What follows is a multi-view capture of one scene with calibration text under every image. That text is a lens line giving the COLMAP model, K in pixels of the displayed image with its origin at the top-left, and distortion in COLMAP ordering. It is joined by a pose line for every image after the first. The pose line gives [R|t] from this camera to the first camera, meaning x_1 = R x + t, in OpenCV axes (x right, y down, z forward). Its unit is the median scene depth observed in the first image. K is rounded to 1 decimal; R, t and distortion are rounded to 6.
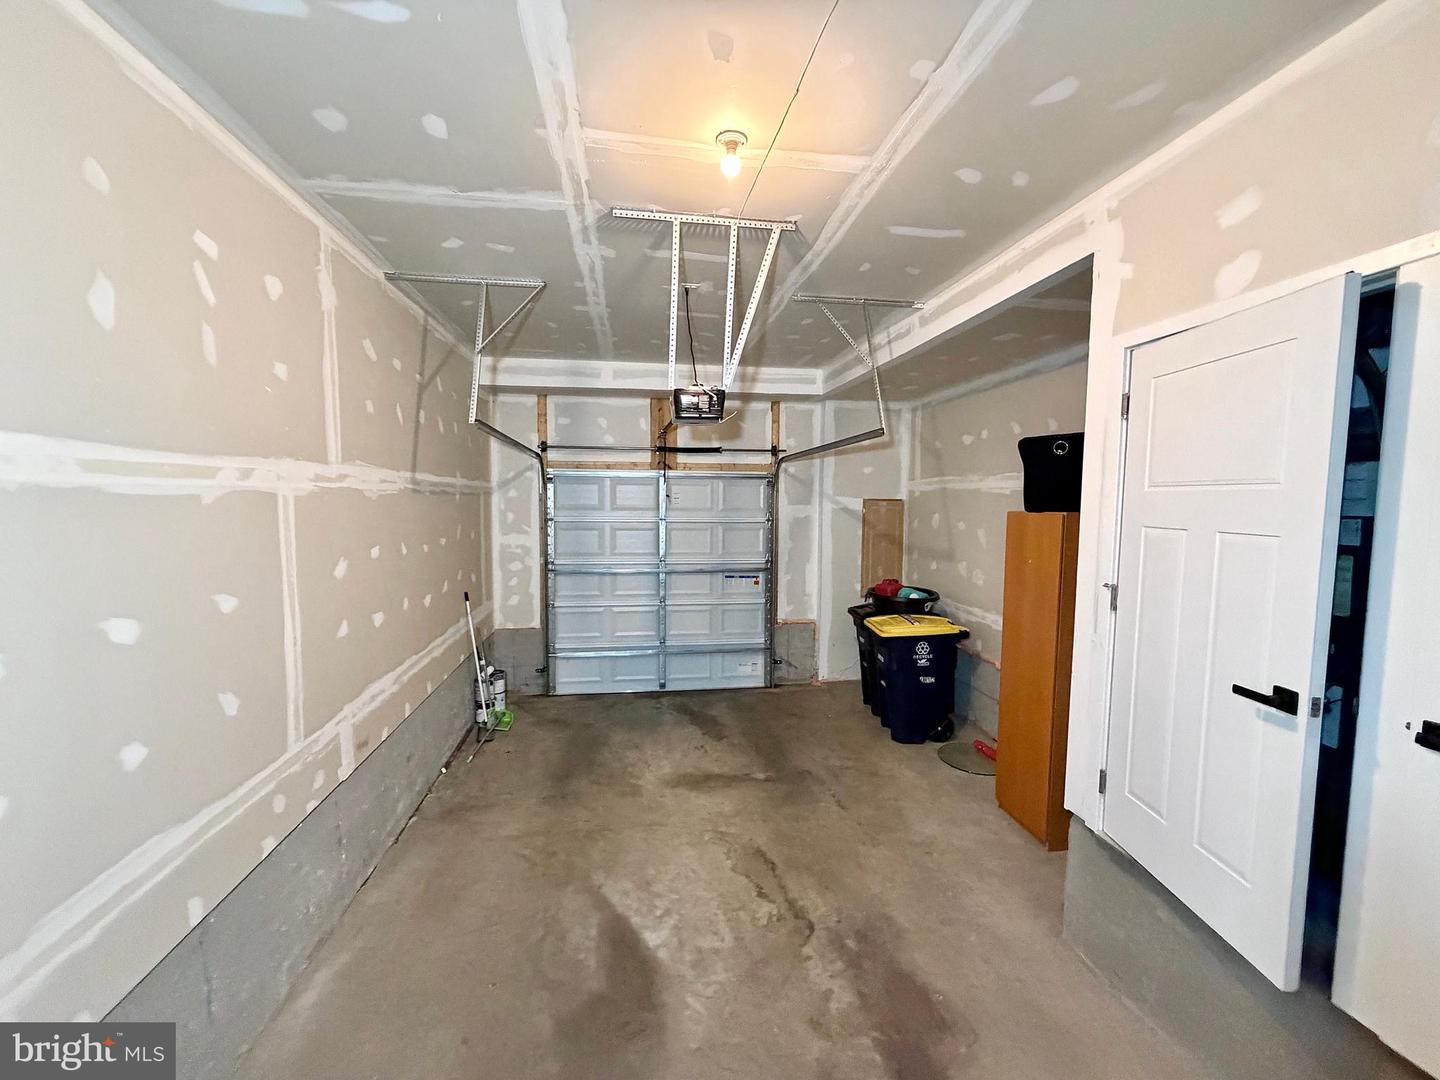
lens RADIAL K [[571.6, 0, 716.1], [0, 571.6, 539.9], [0, 0, 1]] dist [-0.000497, 0.000153]
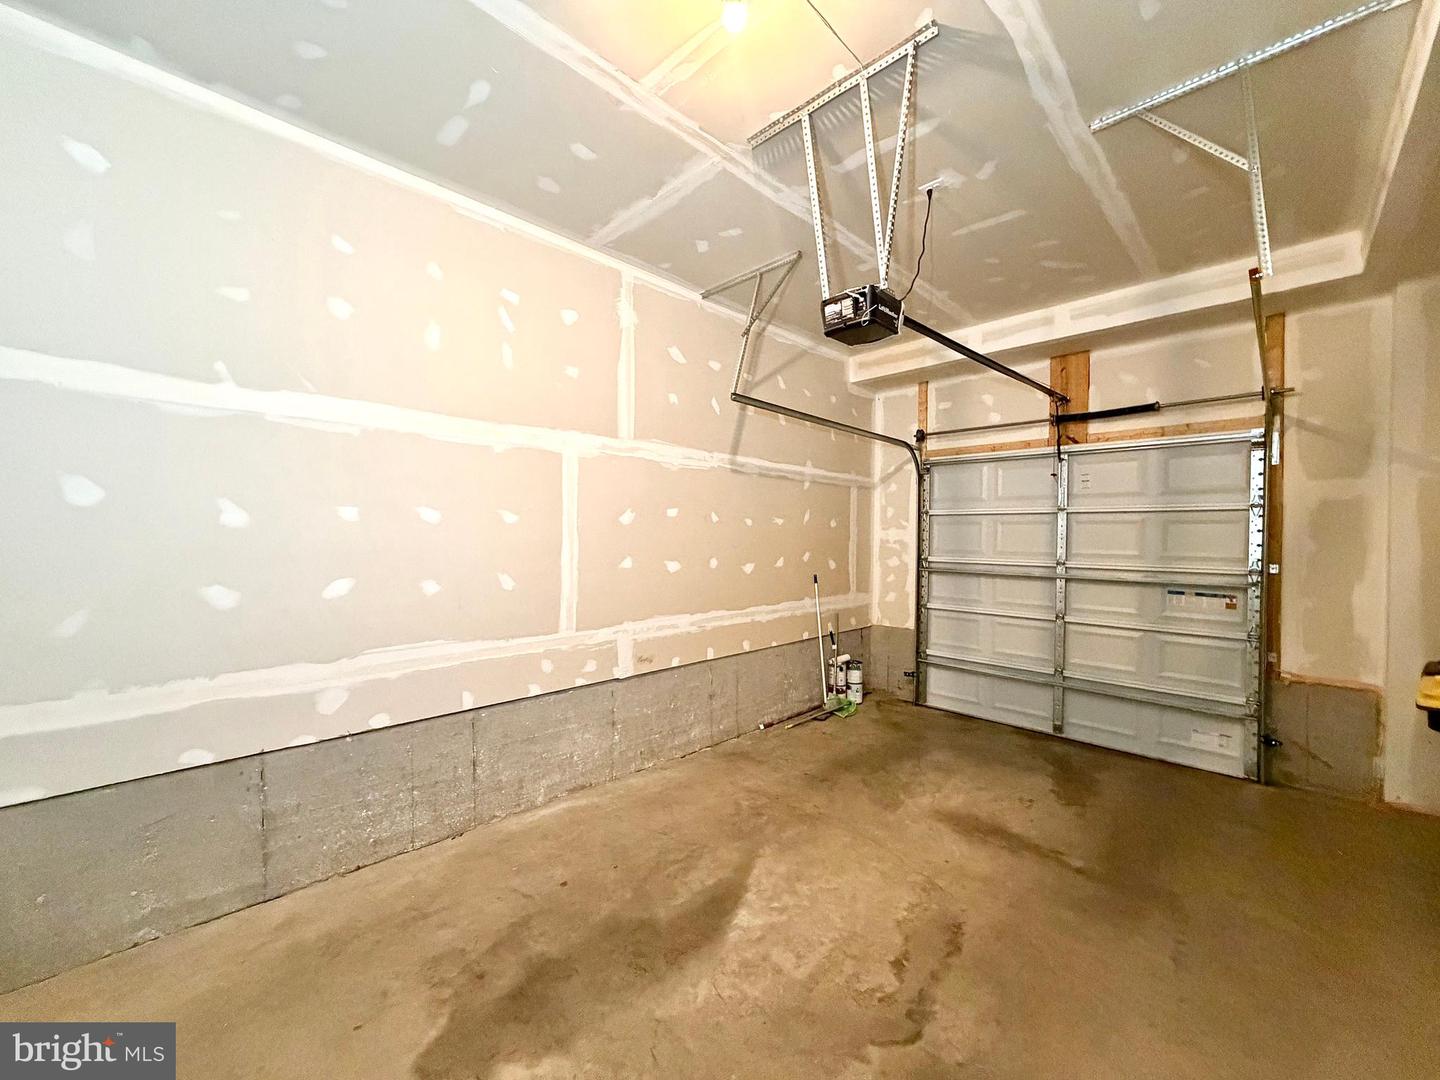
lens RADIAL K [[571.6, 0, 716.1], [0, 571.6, 539.9], [0, 0, 1]] dist [-0.000497, 0.000153]
pose [[0.599436, 0.005894, -0.800401, 0.432053], [-0.063048, 0.997214, -0.039874, 0.115465], [0.797936, 0.074366, 0.598137, 0.300639]]
